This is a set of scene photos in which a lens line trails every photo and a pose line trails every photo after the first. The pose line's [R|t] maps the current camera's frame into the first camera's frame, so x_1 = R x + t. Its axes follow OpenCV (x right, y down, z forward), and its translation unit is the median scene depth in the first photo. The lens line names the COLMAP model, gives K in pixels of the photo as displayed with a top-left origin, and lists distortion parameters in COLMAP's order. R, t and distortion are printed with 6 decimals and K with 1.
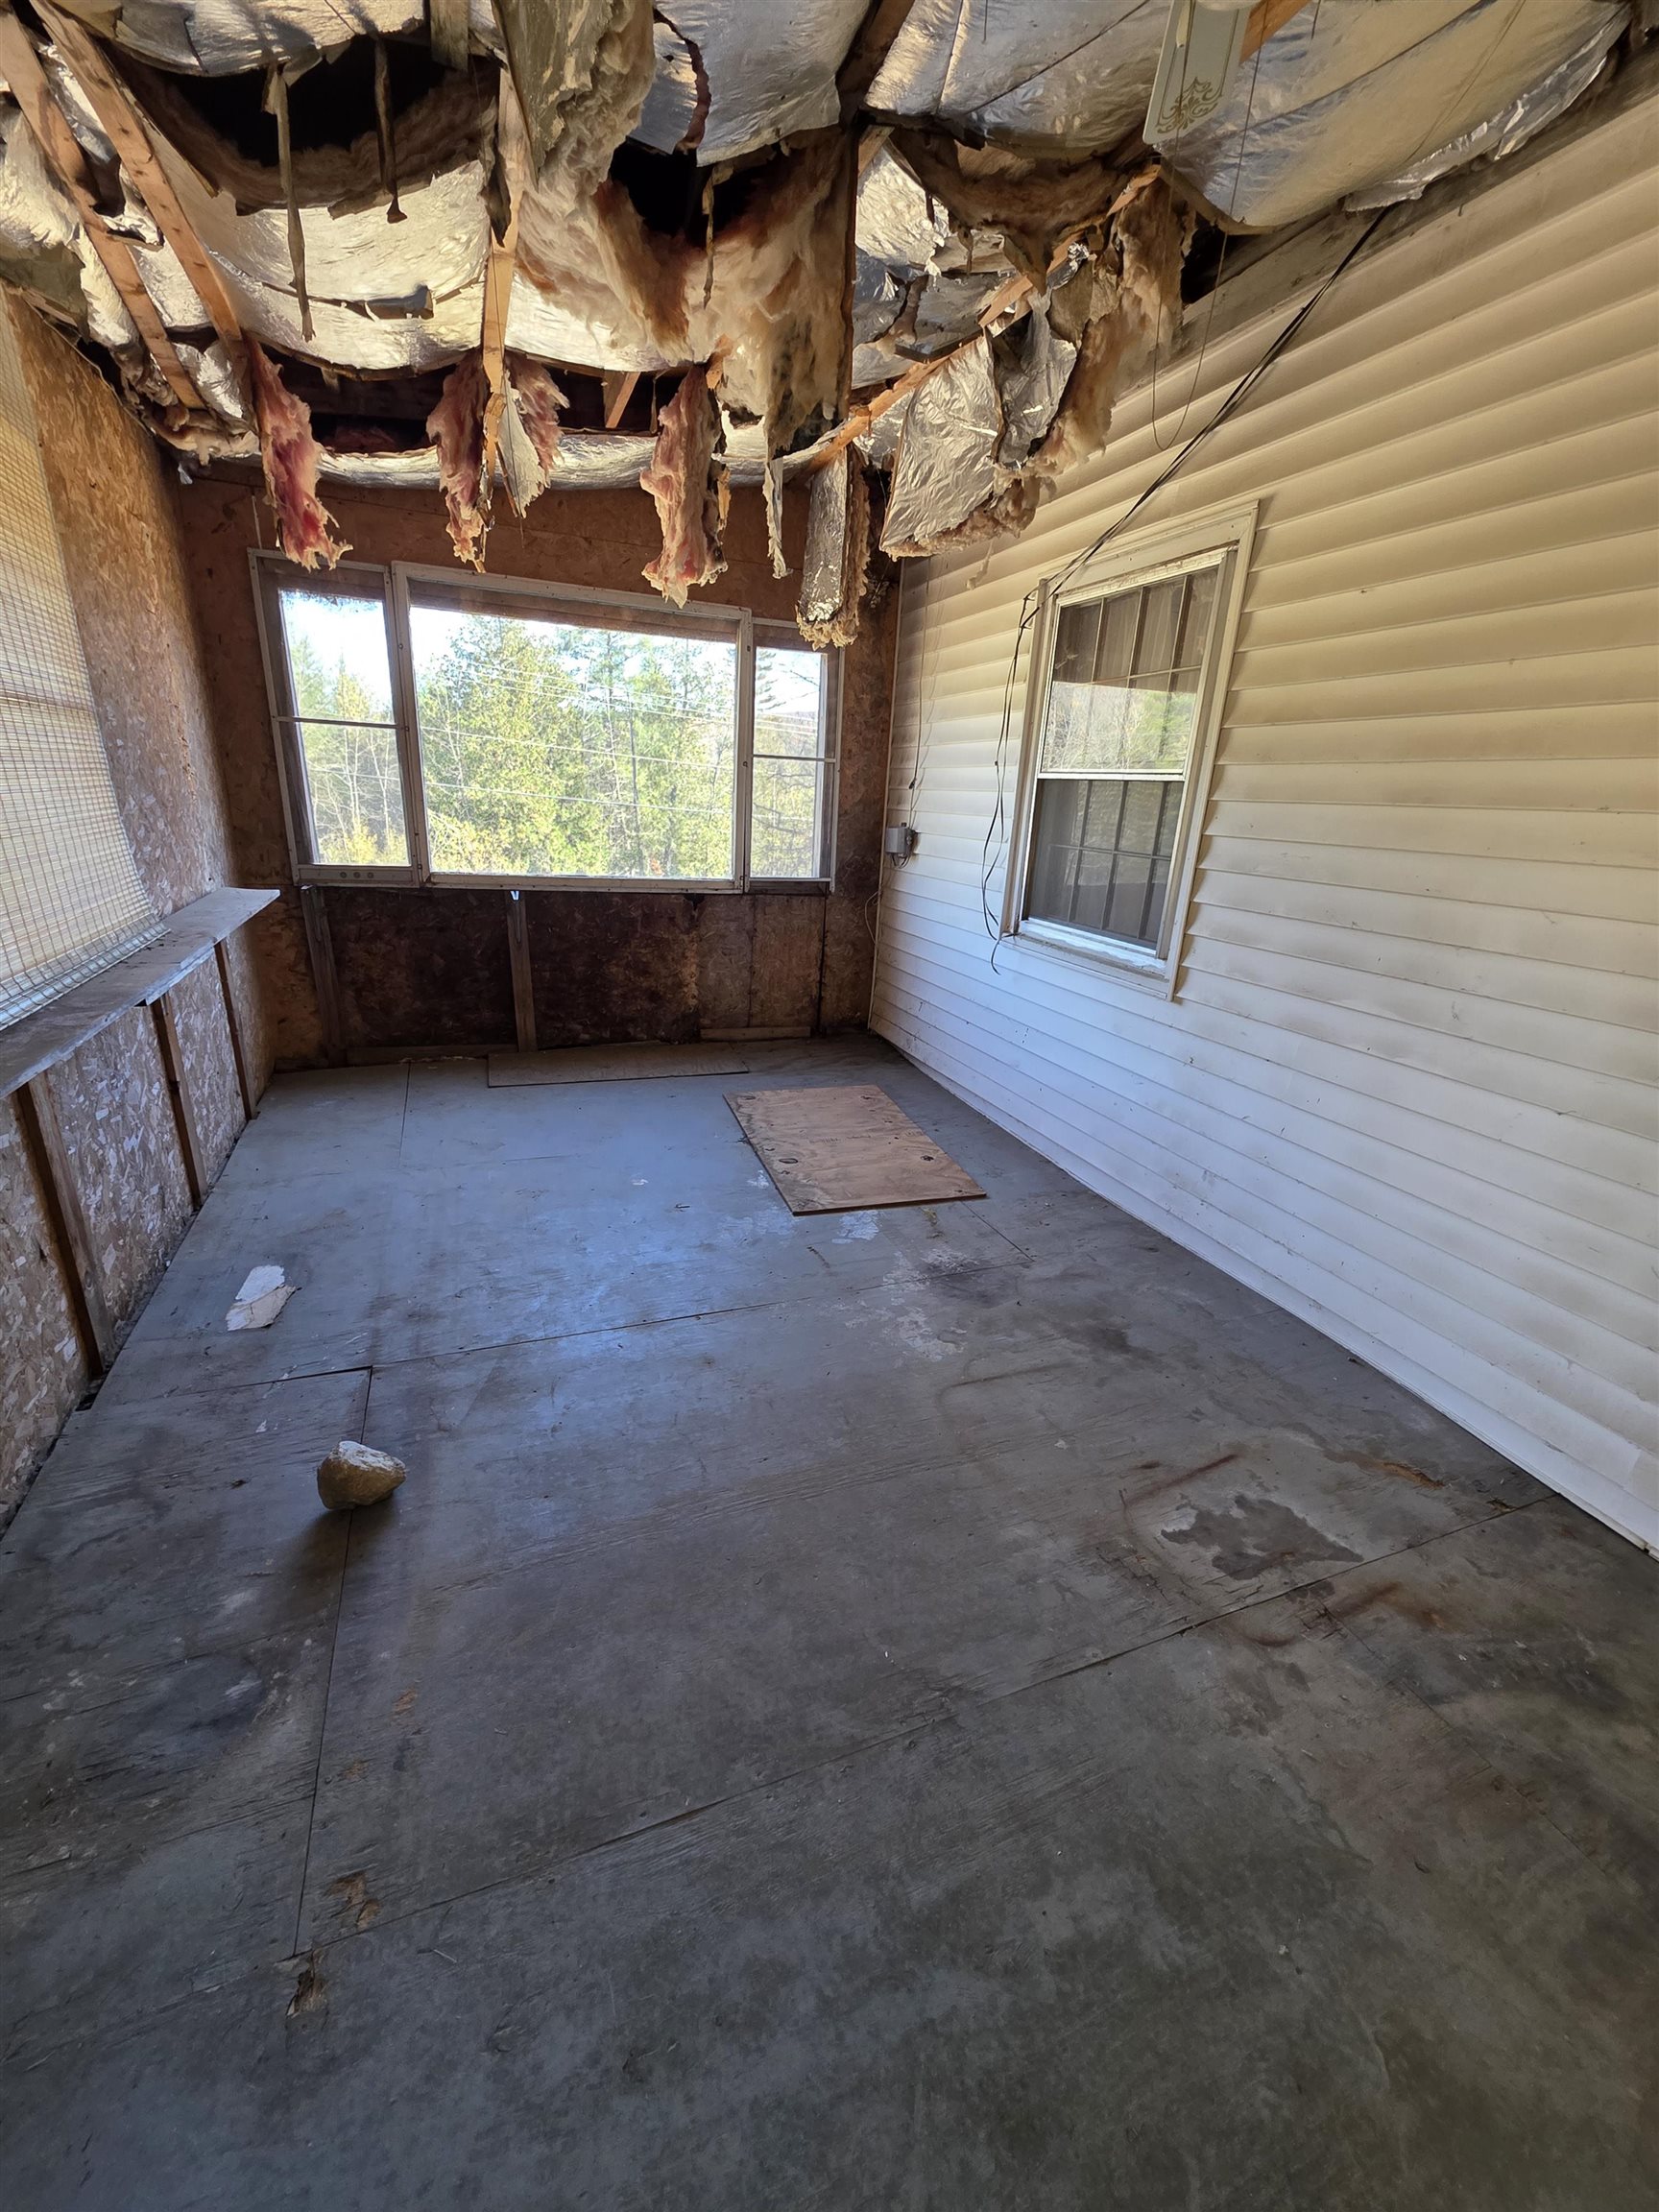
lens RADIAL K [[882.5, 0, 825.1], [0, 882.5, 1105.5], [0, 0, 1]] dist [0.000083, -0.000134]
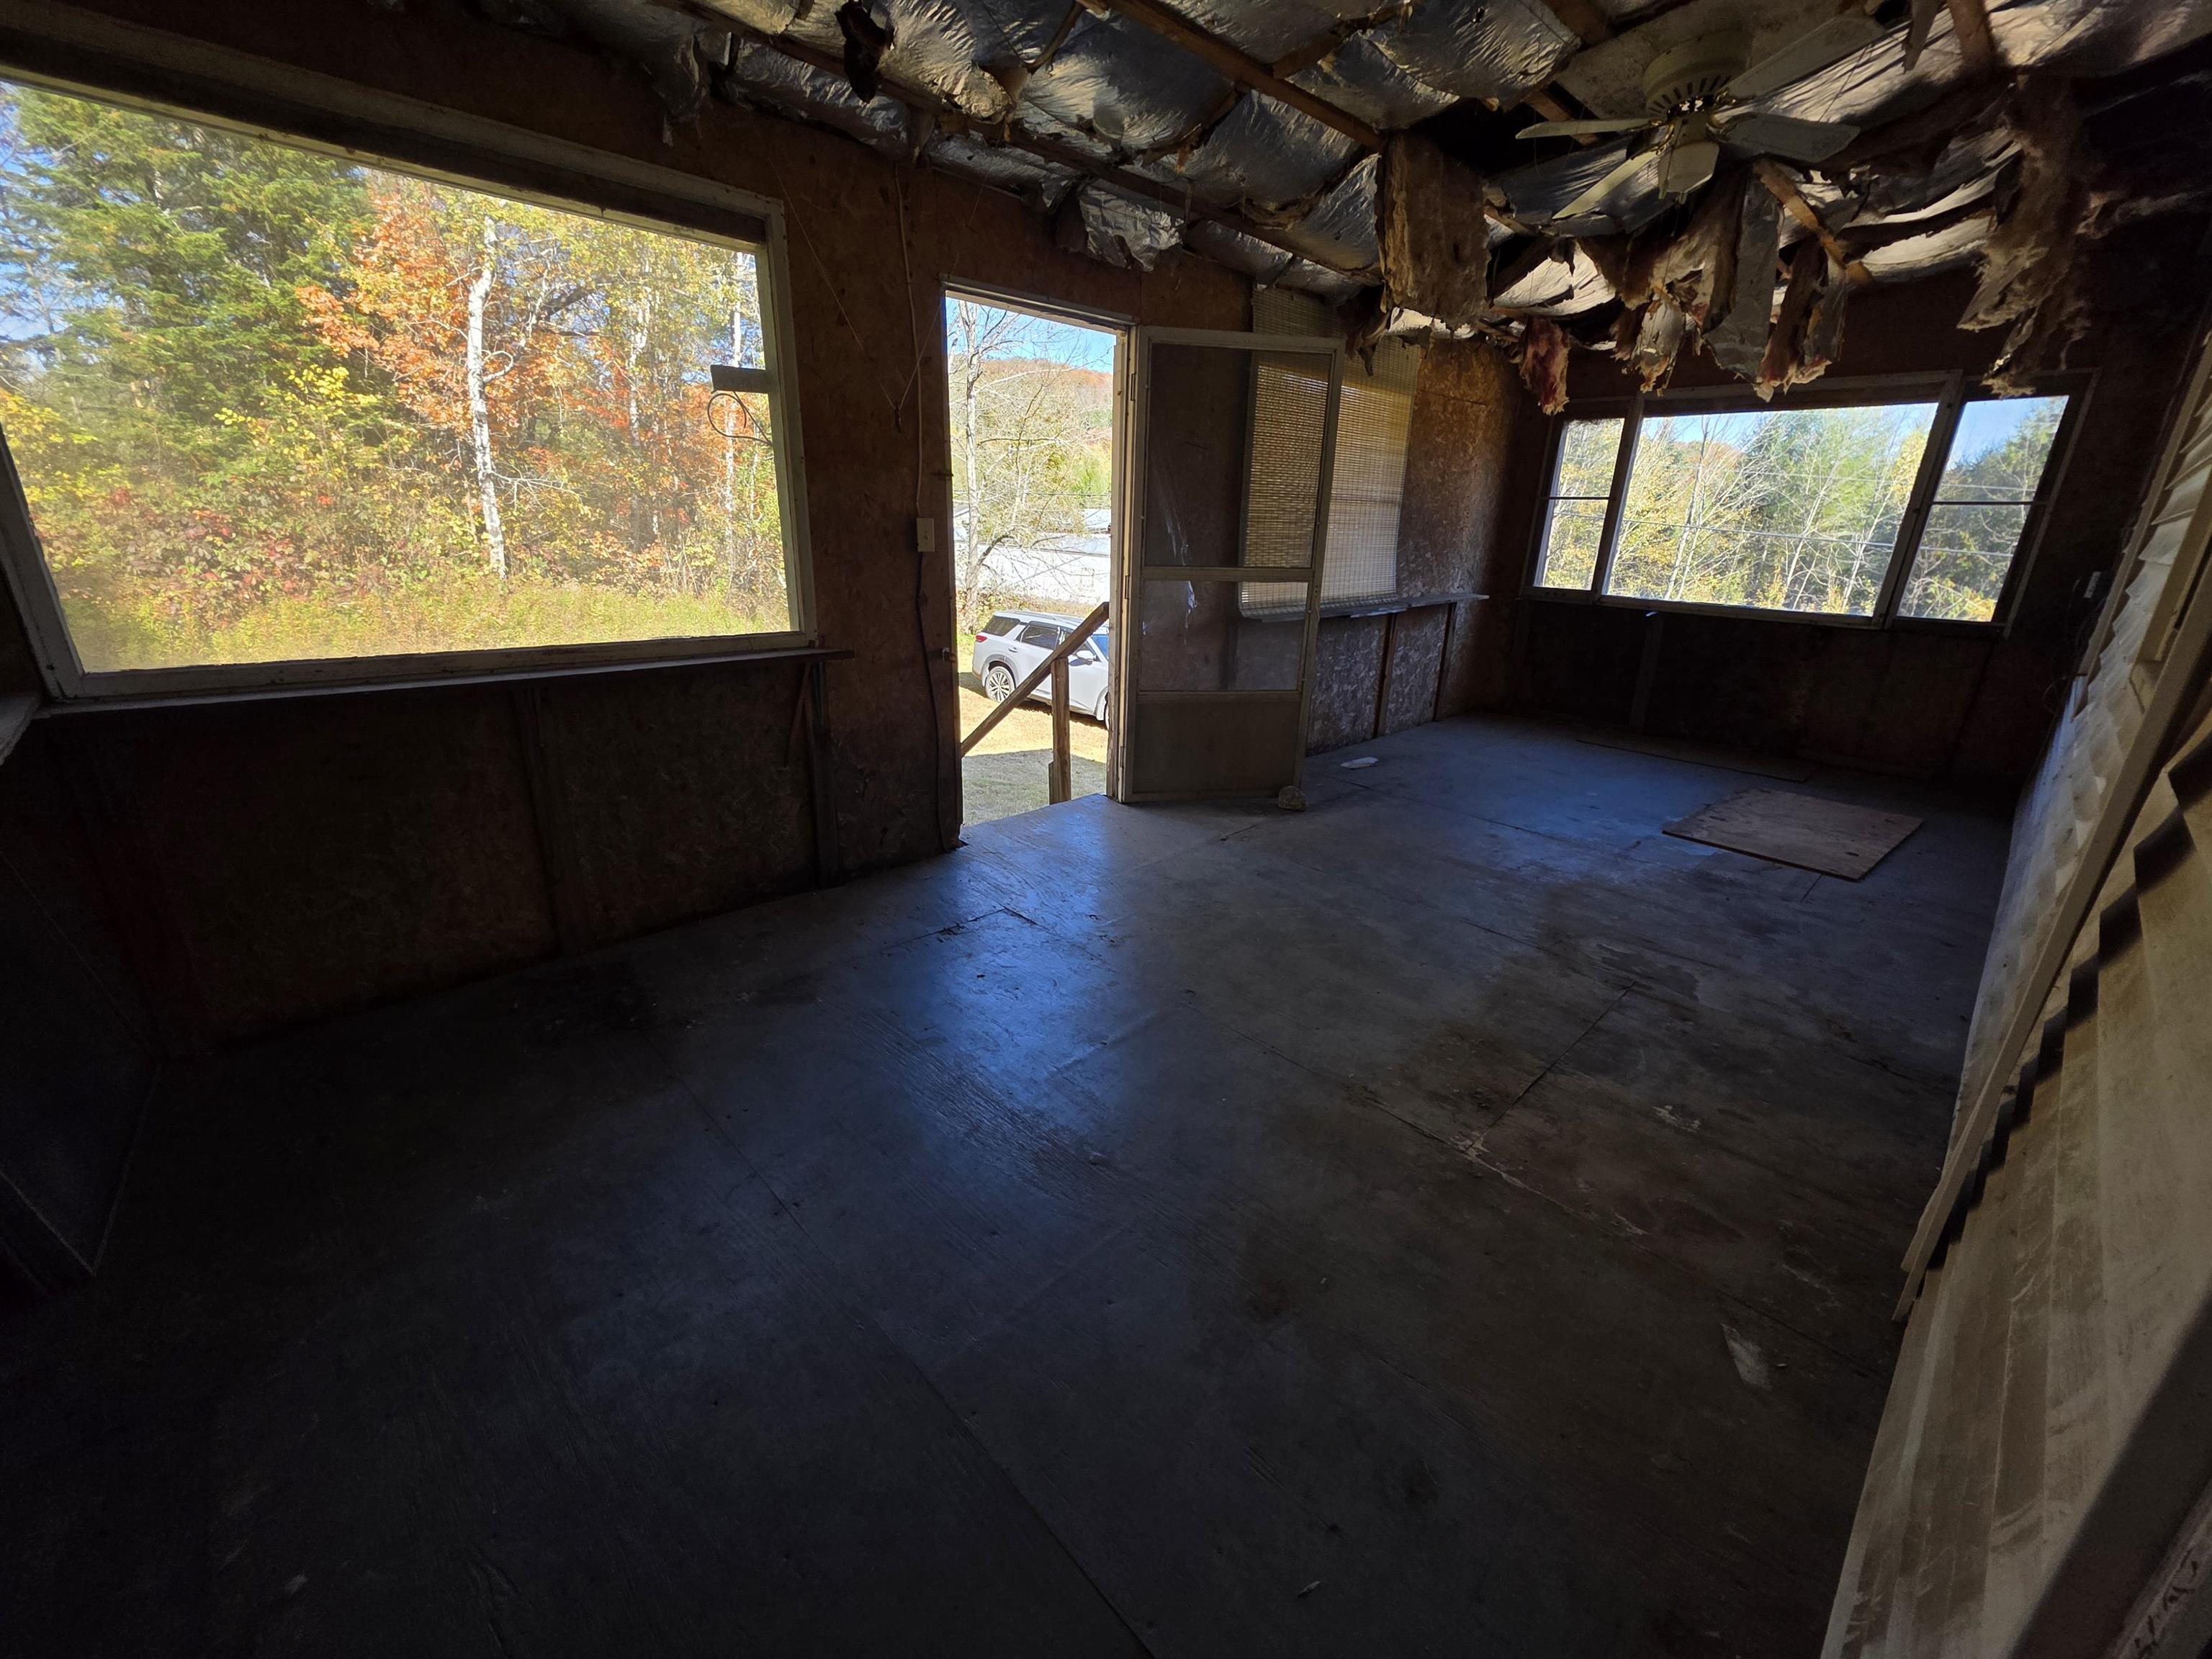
lens RADIAL K [[882.5, 0, 1106.1], [0, 882.5, 828.5], [0, 0, 1]] dist [0.000083, -0.000134]
pose [[0.378579, 0.269448, -0.885481, 0.973154], [-0.313649, 0.937430, 0.151159, 0.207098], [0.870806, 0.220505, 0.439403, -0.420172]]
